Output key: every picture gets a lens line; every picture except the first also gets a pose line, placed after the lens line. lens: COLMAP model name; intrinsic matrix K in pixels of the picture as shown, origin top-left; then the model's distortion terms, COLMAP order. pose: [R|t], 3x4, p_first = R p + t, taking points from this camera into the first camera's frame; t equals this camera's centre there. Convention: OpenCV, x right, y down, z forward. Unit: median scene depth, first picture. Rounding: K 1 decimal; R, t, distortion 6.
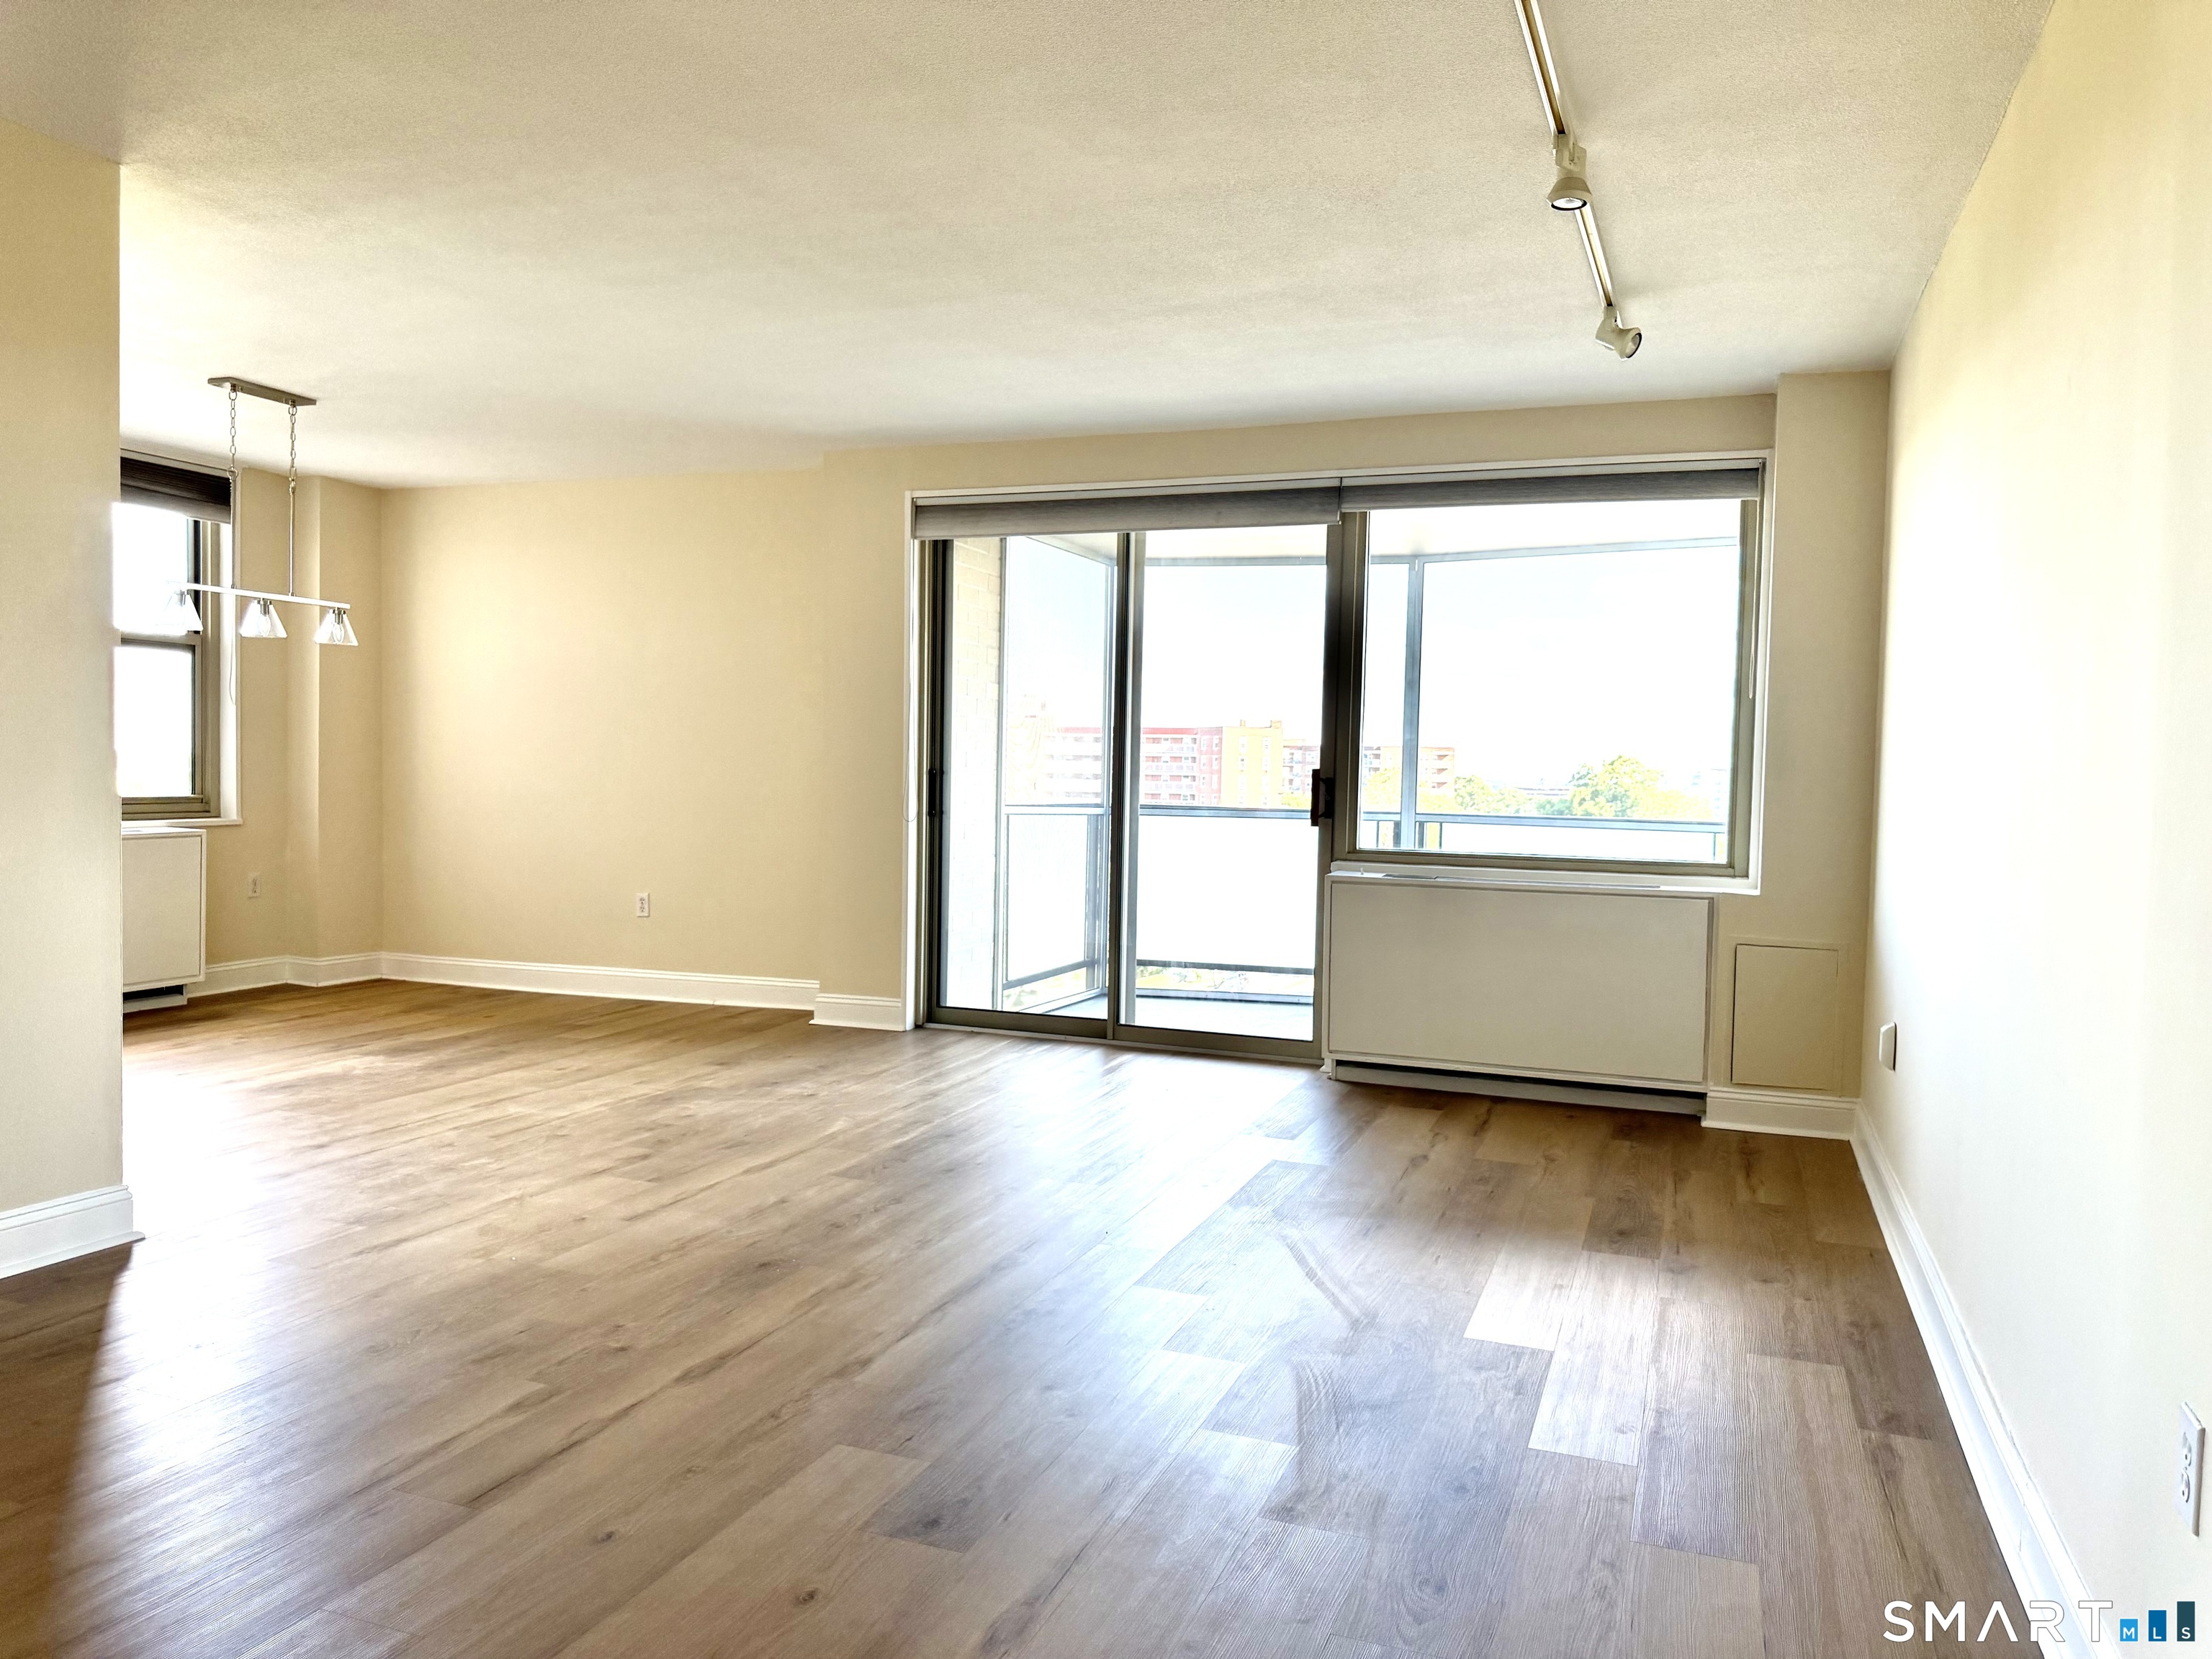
lens RADIAL K [[1535.3, 0, 1106.0], [0, 1535.3, 829.5], [0, 0, 1]] dist [0.086240, -0.119152]
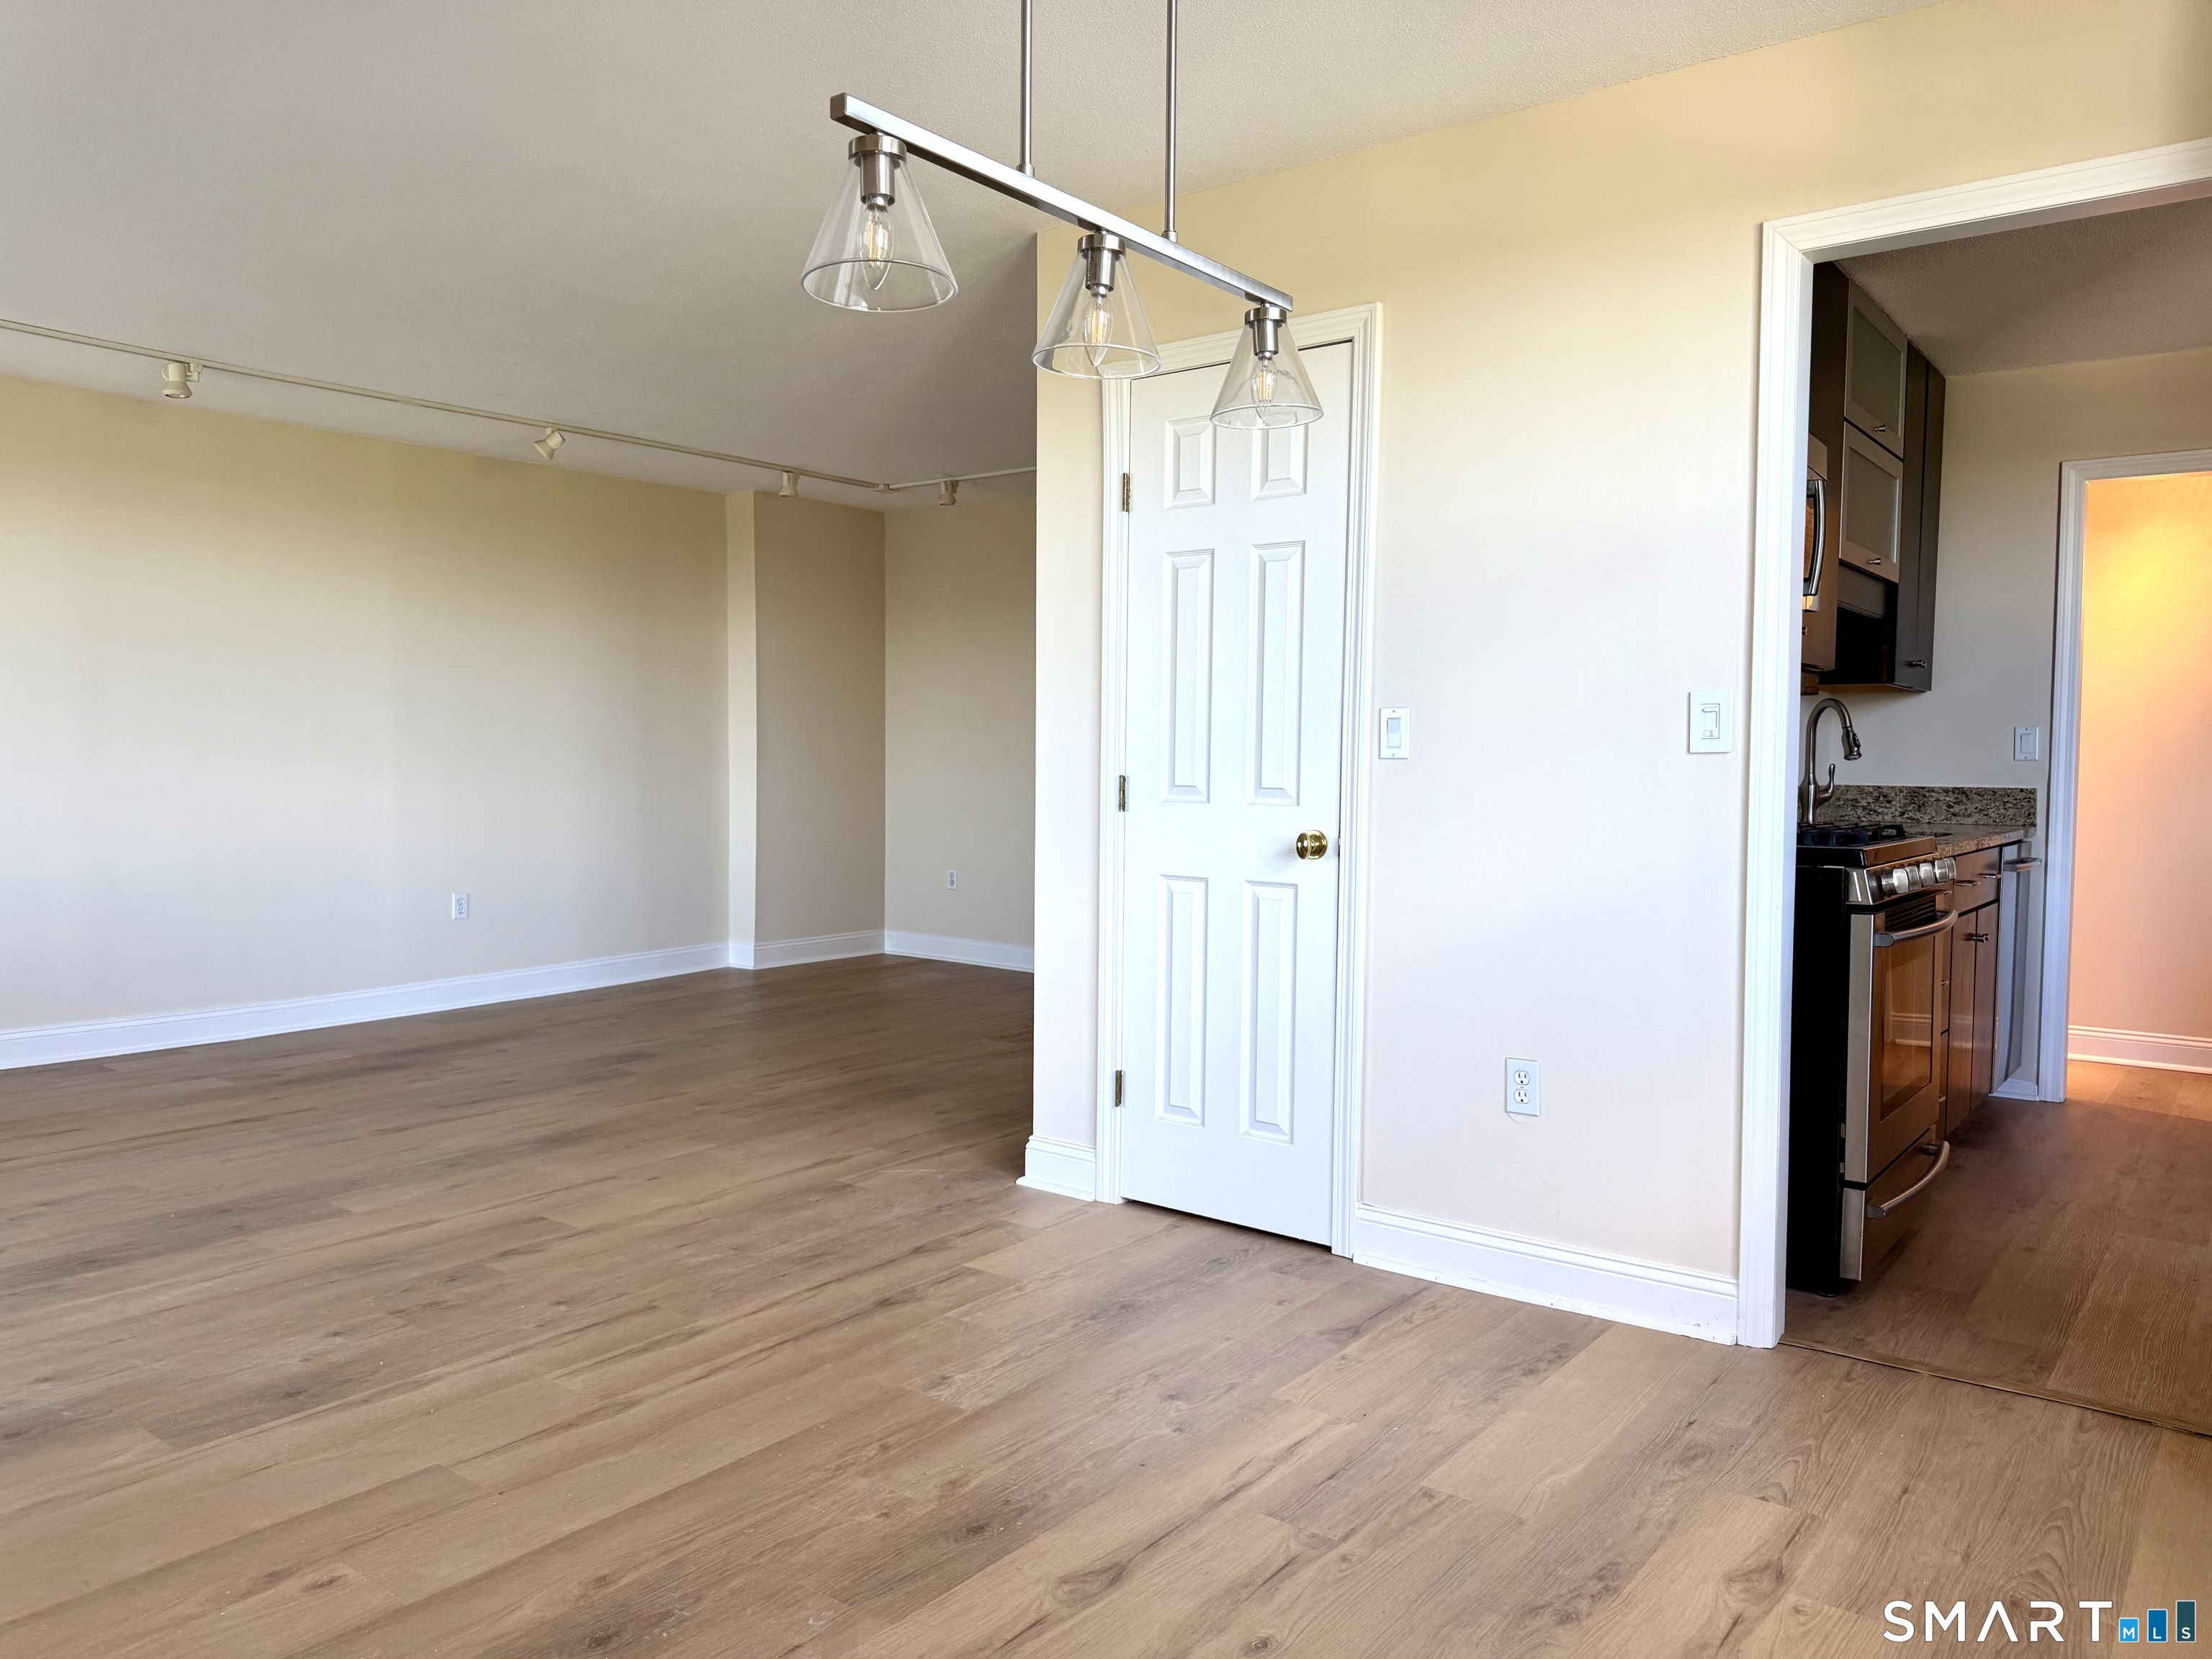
lens RADIAL K [[1535.3, 0, 1106.0], [0, 1535.3, 829.5], [0, 0, 1]] dist [0.086240, -0.119152]
pose [[-0.962525, -0.046081, 0.267249, -0.633508], [-0.024361, 0.996166, 0.084027, -0.058896], [-0.270096, 0.074368, -0.959957, 1.334231]]
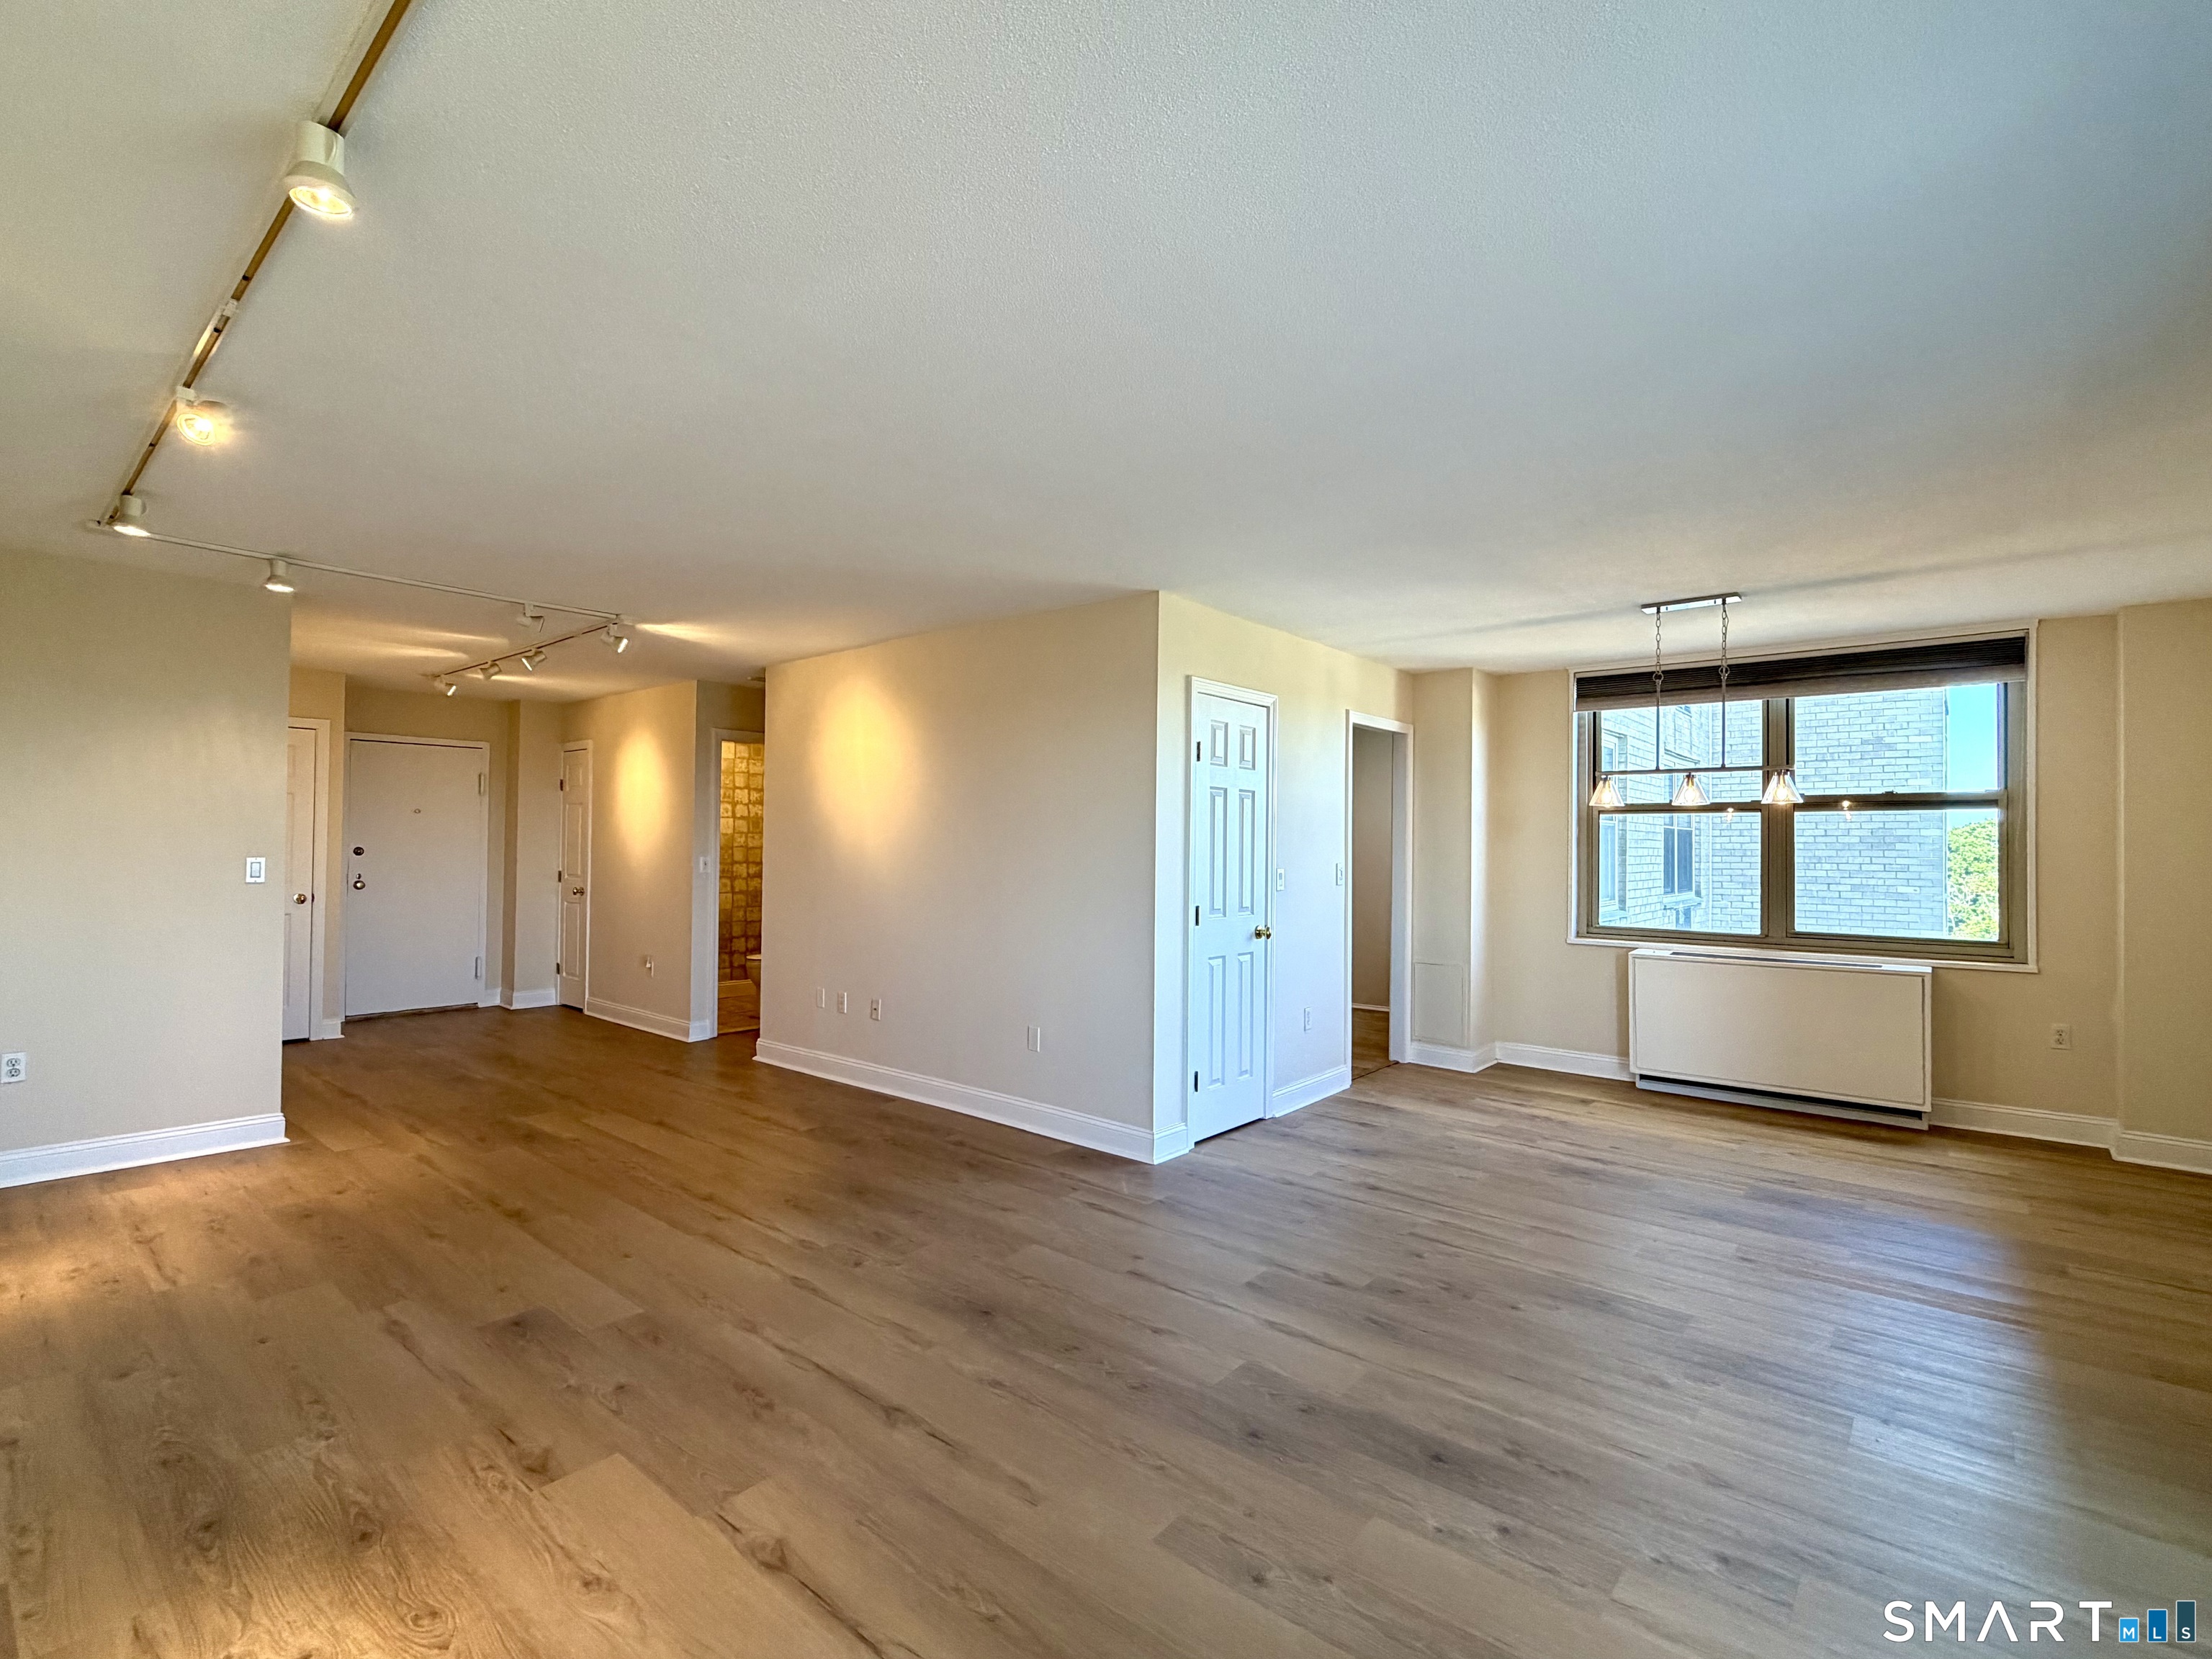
lens RADIAL K [[1012.9, 0, 1106.0], [0, 1012.9, 829.5], [0, 0, 1]] dist [0.005407, 0.000802]
pose [[-0.317587, -0.038327, -0.947454, 0.354767], [-0.053190, 0.998330, -0.022556, -0.066218], [0.946736, 0.043231, -0.319095, 0.857798]]
